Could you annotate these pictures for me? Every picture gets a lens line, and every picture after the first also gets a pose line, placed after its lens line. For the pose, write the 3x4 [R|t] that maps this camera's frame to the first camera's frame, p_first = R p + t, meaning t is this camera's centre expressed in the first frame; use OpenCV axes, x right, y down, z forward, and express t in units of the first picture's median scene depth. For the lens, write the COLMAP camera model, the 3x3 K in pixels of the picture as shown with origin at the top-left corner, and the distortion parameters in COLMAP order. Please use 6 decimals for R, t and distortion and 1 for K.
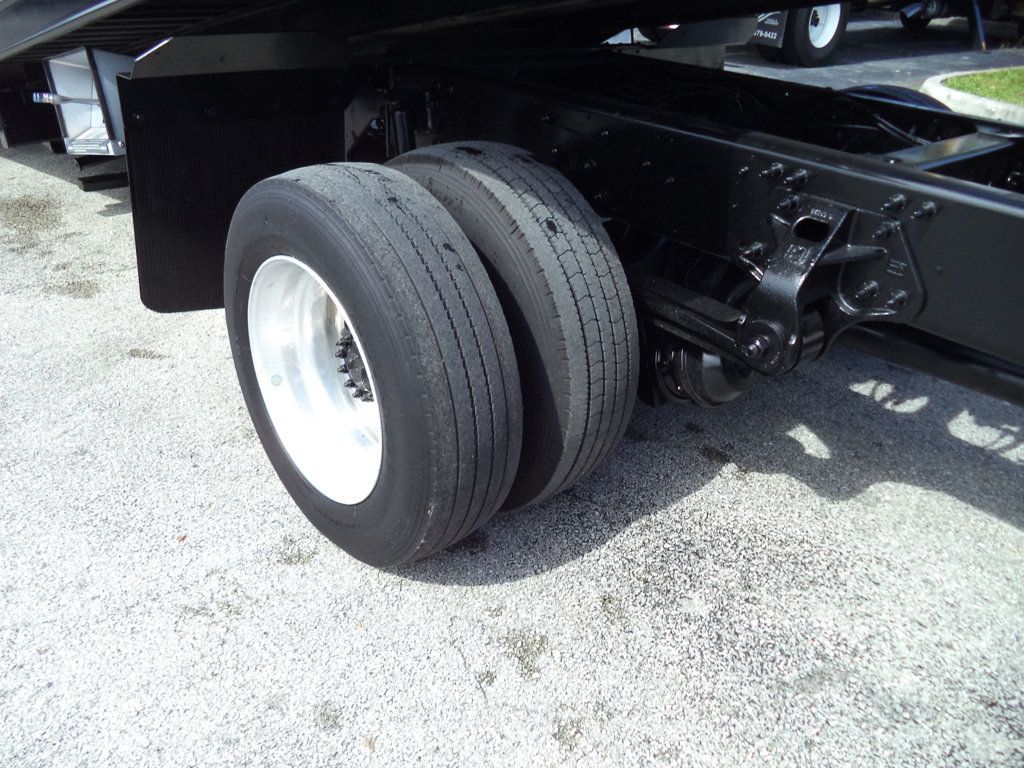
lens RADIAL K [[809.6, 0, 512.3], [0, 809.6, 402.6], [0, 0, 1]] dist [-0.022671, 0.002874]
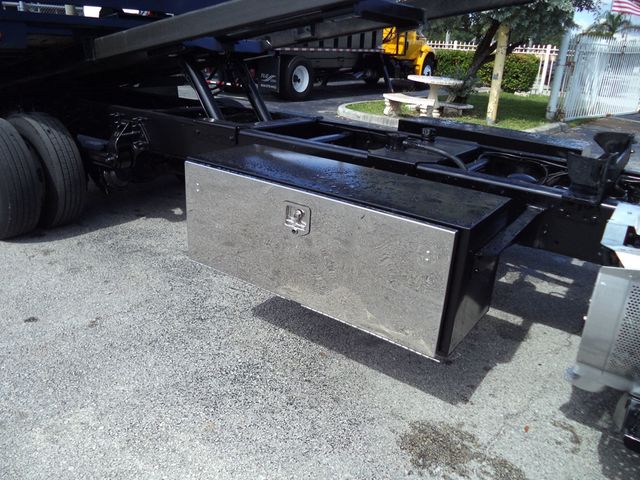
lens RADIAL K [[506.0, 0, 320.2], [0, 506.0, 251.6], [0, 0, 1]] dist [-0.022671, 0.002874]
pose [[0.968572, -0.089745, 0.231978, 0.579054], [0.117487, 0.987112, -0.108660, 0.609060], [-0.219237, 0.132500, 0.966633, -1.170393]]
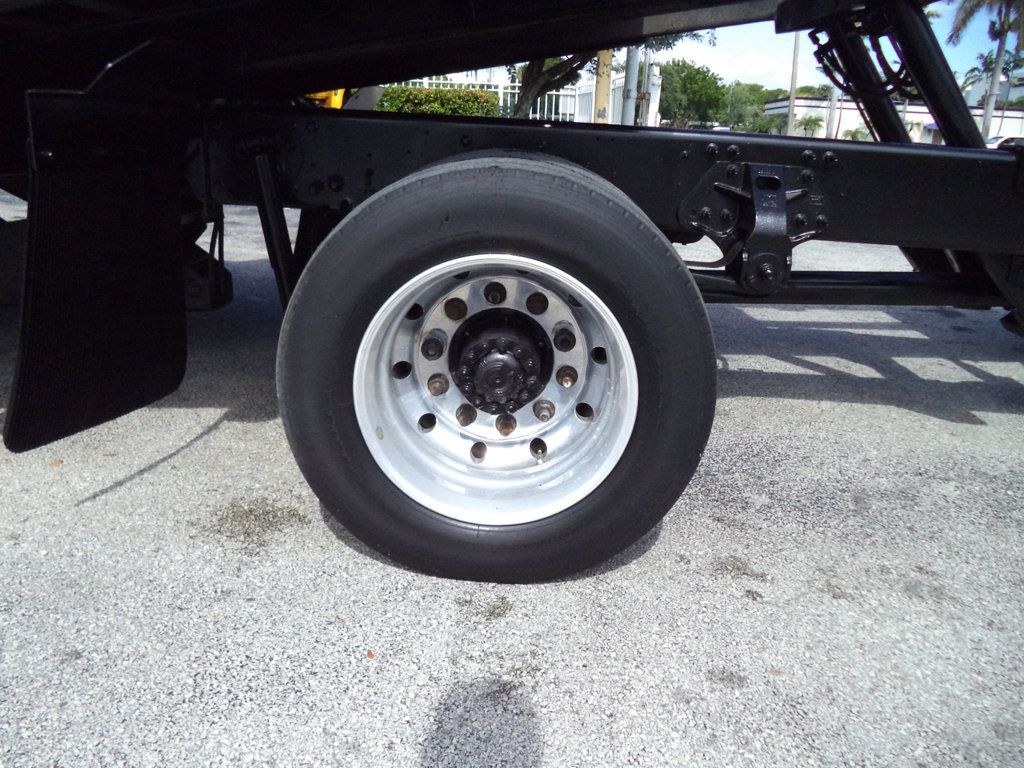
lens RADIAL K [[809.6, 0, 512.3], [0, 809.6, 402.6], [0, 0, 1]] dist [-0.022671, 0.002874]
pose [[0.682470, -0.243095, 0.689304, -0.879608], [0.338344, 0.941017, -0.003124, -0.009702], [-0.647887, 0.235354, 0.724466, 0.334267]]
